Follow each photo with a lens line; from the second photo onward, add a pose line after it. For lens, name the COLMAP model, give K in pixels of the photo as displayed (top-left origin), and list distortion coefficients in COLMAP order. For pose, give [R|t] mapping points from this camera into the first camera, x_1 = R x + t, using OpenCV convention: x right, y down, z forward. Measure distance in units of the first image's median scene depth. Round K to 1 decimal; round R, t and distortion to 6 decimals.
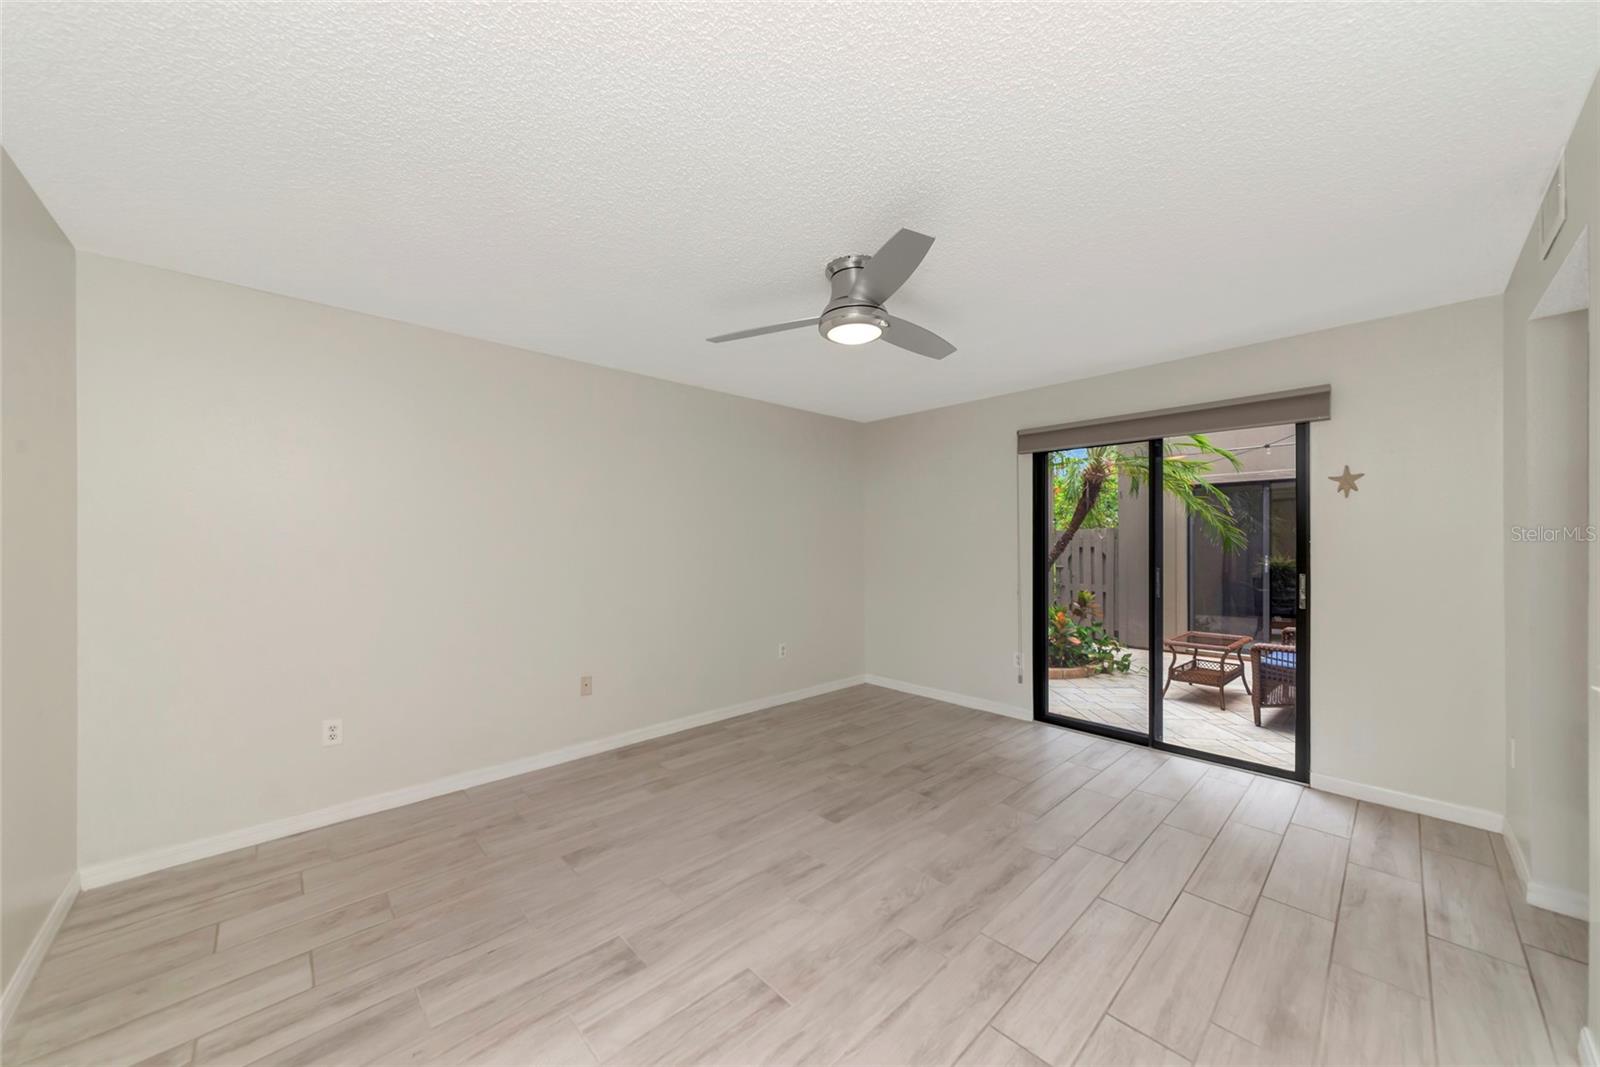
lens RADIAL K [[569.5, 0, 800.0], [0, 569.5, 533.5], [0, 0, 1]] dist [0.002701, 0.000213]
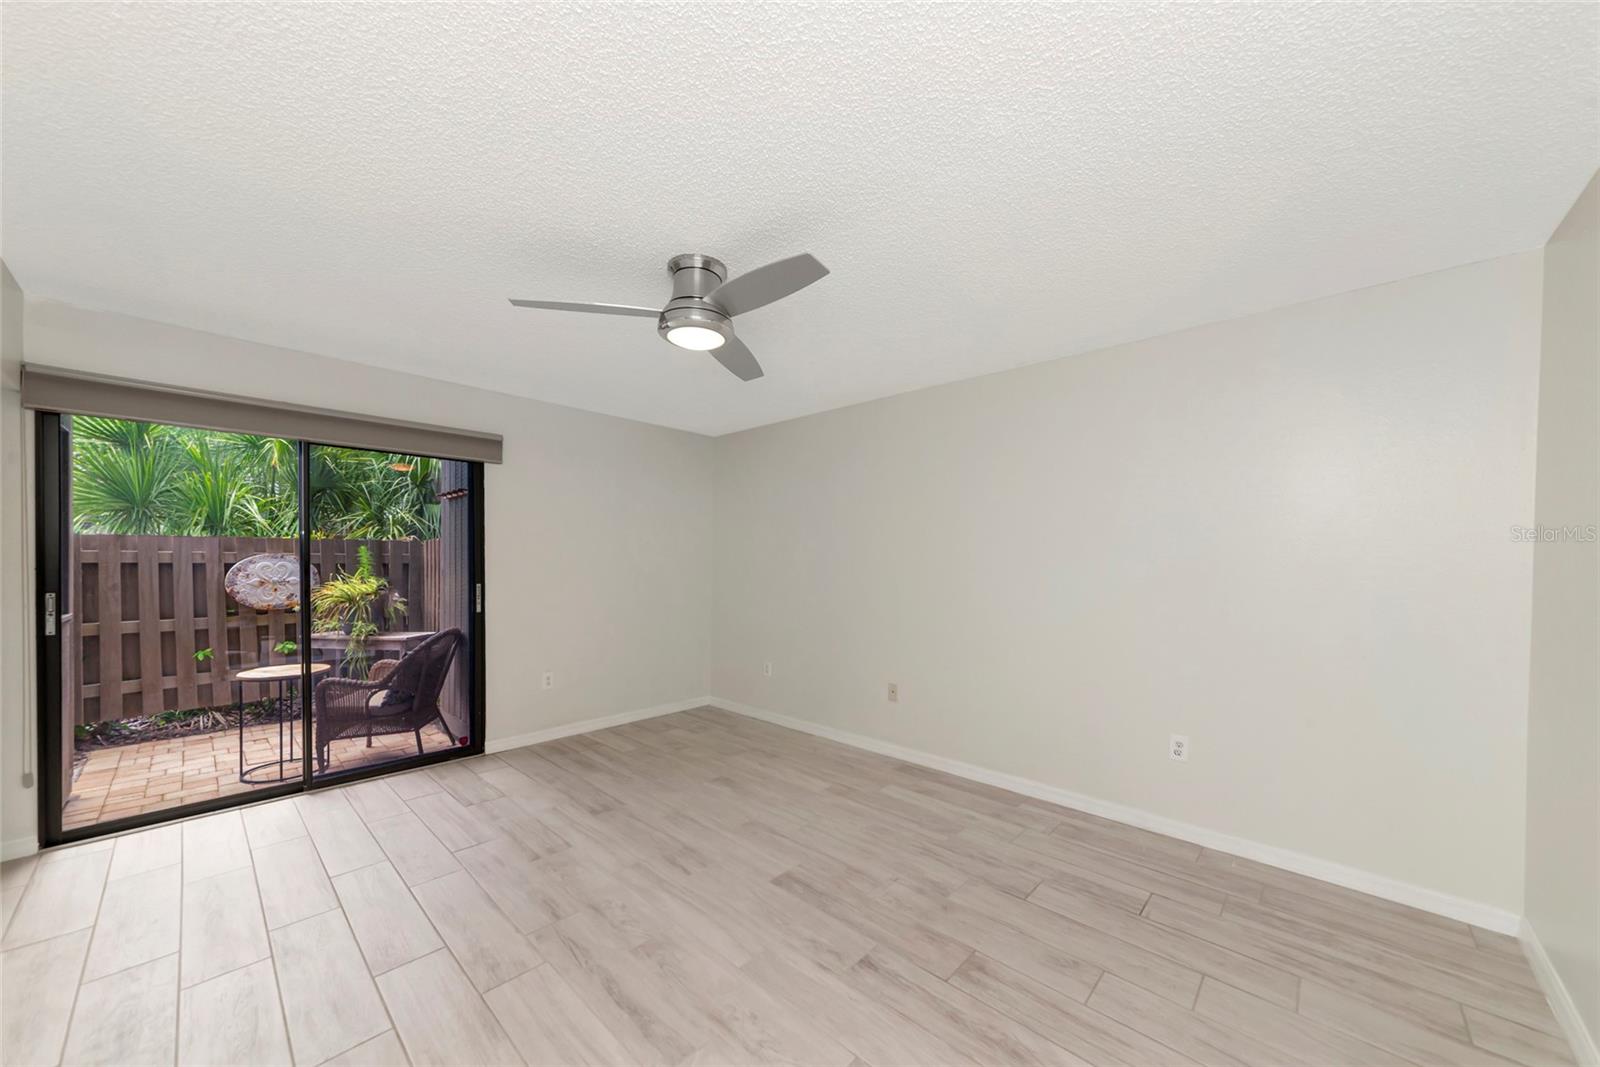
lens RADIAL K [[584.2, 0, 798.5], [0, 584.2, 581.7], [0, 0, 1]] dist [0.002679, 0.000171]
pose [[0.051356, 0.038672, -0.997931, 0.934951], [0.005802, 0.999222, 0.039020, 0.012979], [0.998664, -0.007794, 0.051092, 0.990846]]
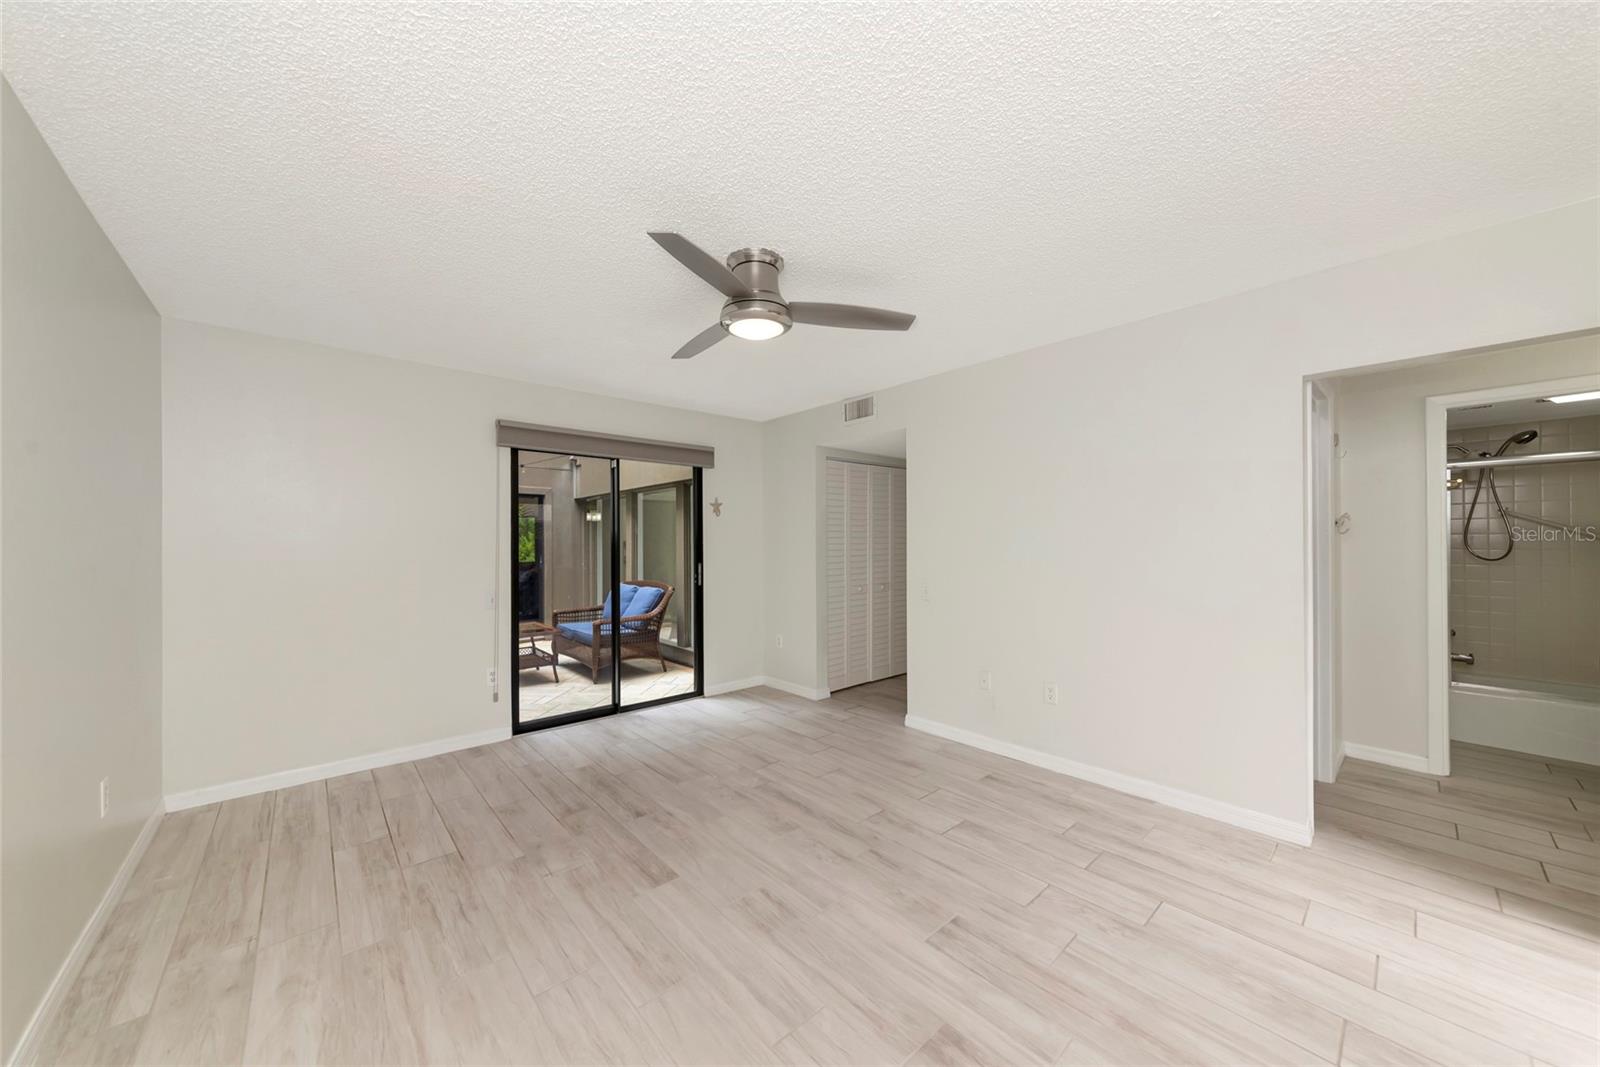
lens RADIAL K [[554.0, 0, 798.2], [0, 554.0, 536.6], [0, 0, 1]] dist [0.005756, 0.000019]
pose [[0.037067, 0.011414, 0.999248, -0.749327], [-0.008854, 0.999899, -0.011094, 0.013707], [-0.999274, -0.008436, 0.037164, 0.787913]]
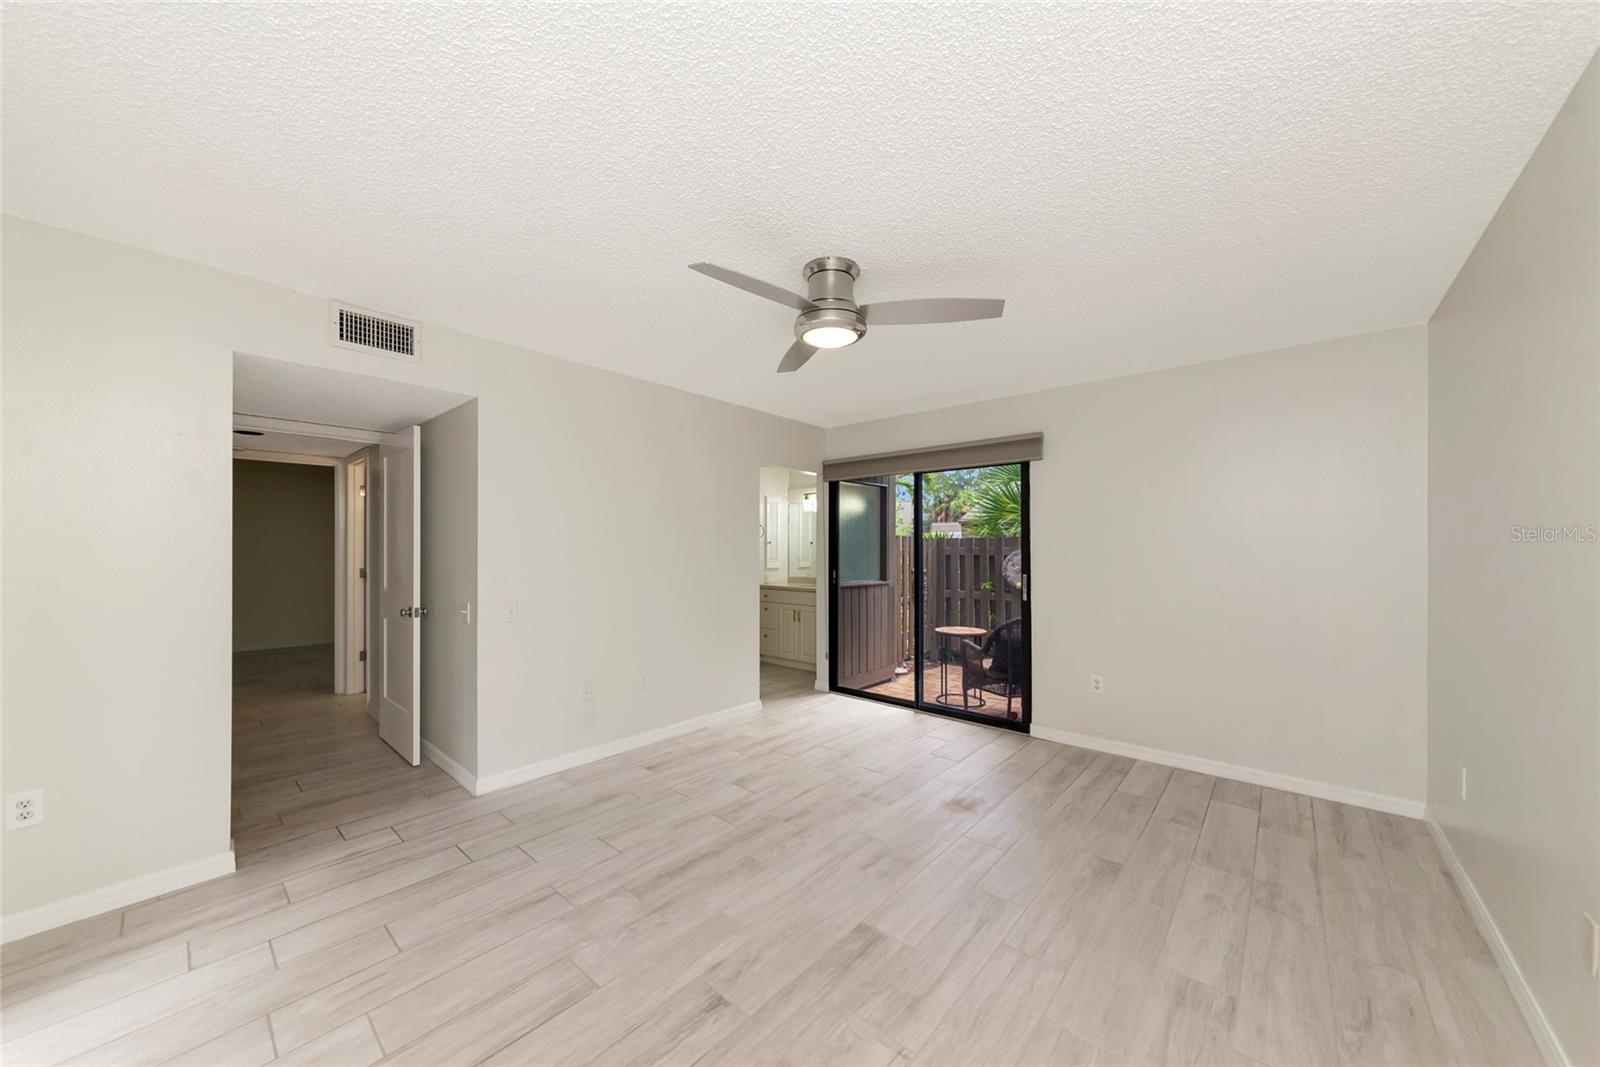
lens RADIAL K [[567.0, 0, 783.4], [0, 567.0, 559.2], [0, 0, 1]] dist [0.005459, -0.000010]
pose [[-0.997580, 0.000024, -0.069534, 0.216576], [-0.000166, 0.999996, 0.002716, 0.025383], [0.069533, 0.002721, -0.997576, 1.723167]]
